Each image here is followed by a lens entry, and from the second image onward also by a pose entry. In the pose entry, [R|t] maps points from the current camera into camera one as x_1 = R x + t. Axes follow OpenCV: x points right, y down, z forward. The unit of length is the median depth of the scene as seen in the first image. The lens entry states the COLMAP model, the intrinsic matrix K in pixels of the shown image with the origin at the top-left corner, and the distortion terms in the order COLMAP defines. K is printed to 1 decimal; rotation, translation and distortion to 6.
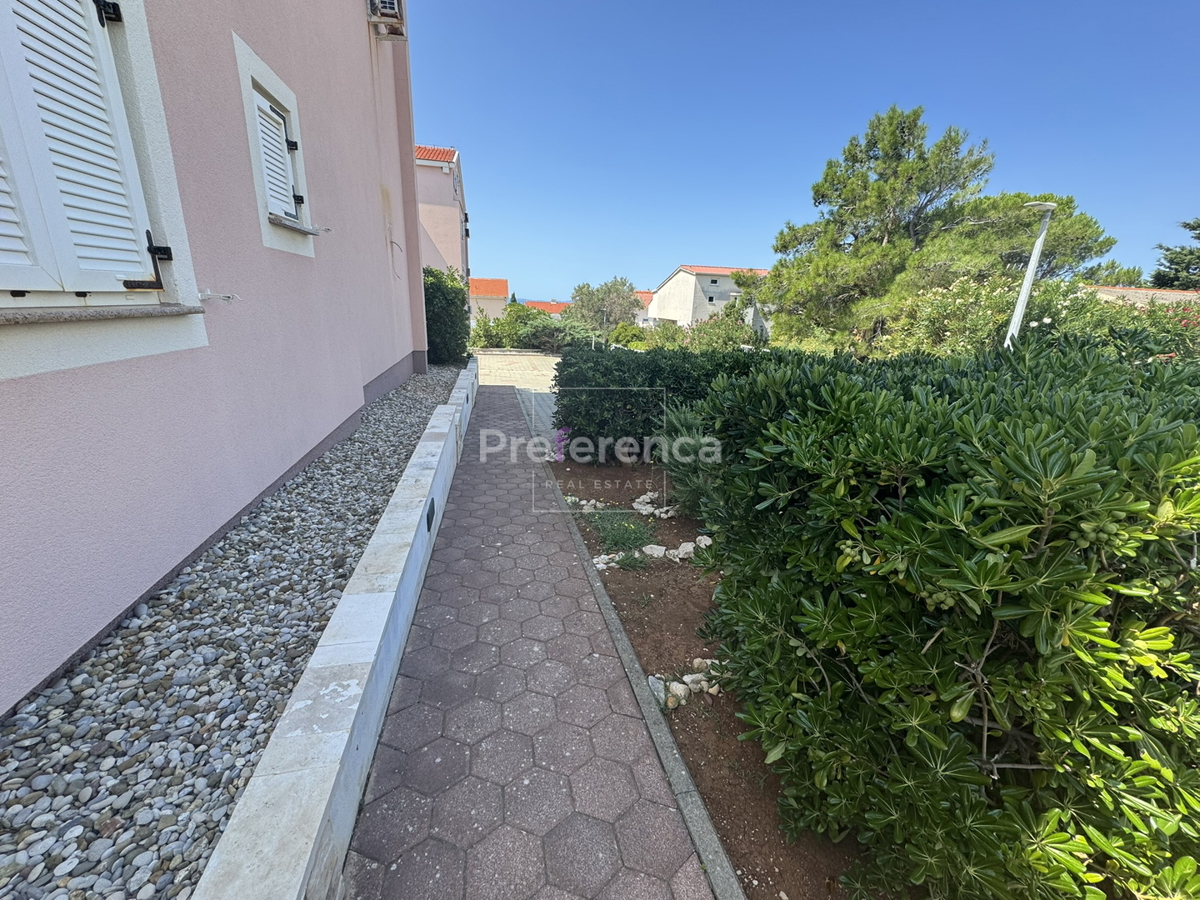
lens RADIAL K [[479.9, 0, 601.0], [0, 479.9, 450.8], [0, 0, 1]] dist [-0.003910, 0.000391]
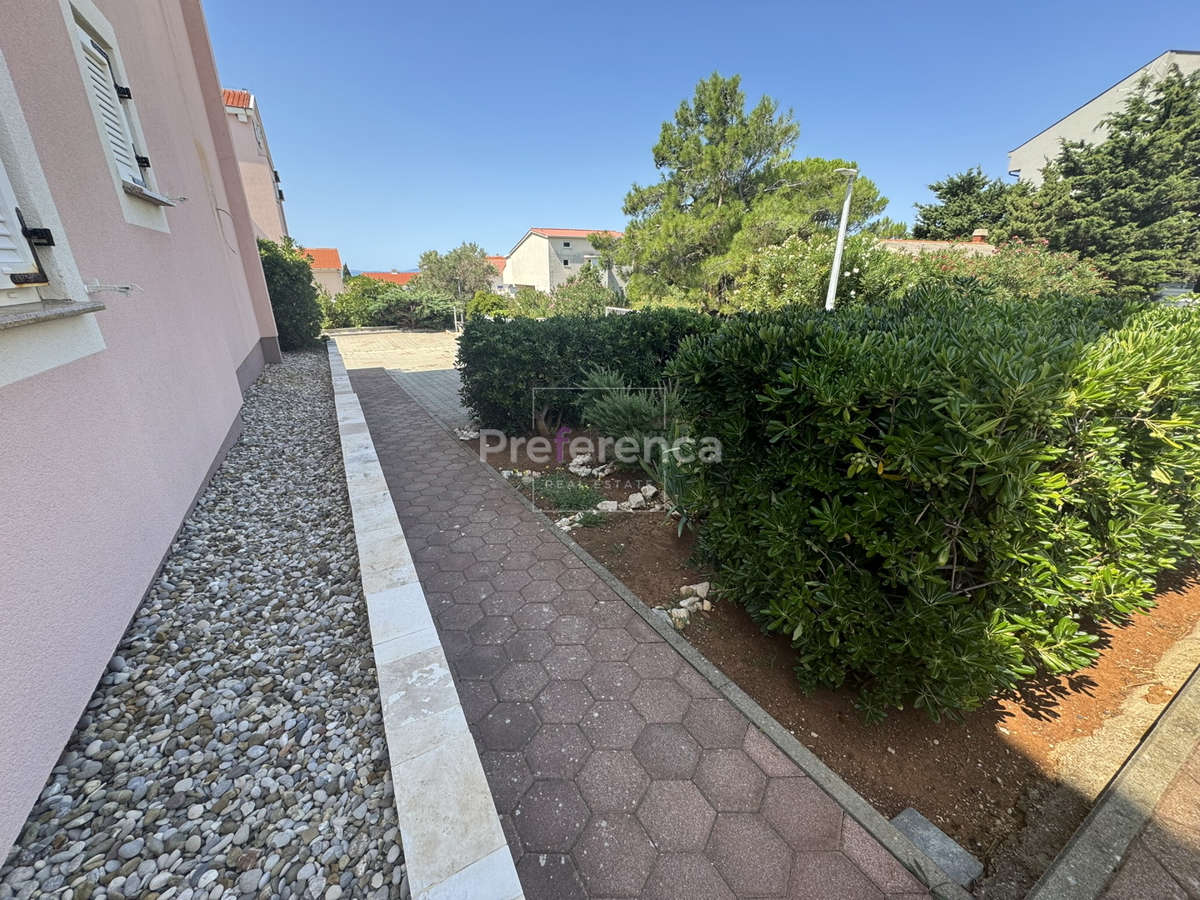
lens RADIAL K [[479.9, 0, 601.6], [0, 479.9, 451.1], [0, 0, 1]] dist [-0.003910, 0.000391]
pose [[0.954895, -0.141166, 0.261242, -0.188164], [0.123438, 0.988862, 0.083154, -0.005464], [-0.270071, -0.047156, 0.961685, -0.028787]]
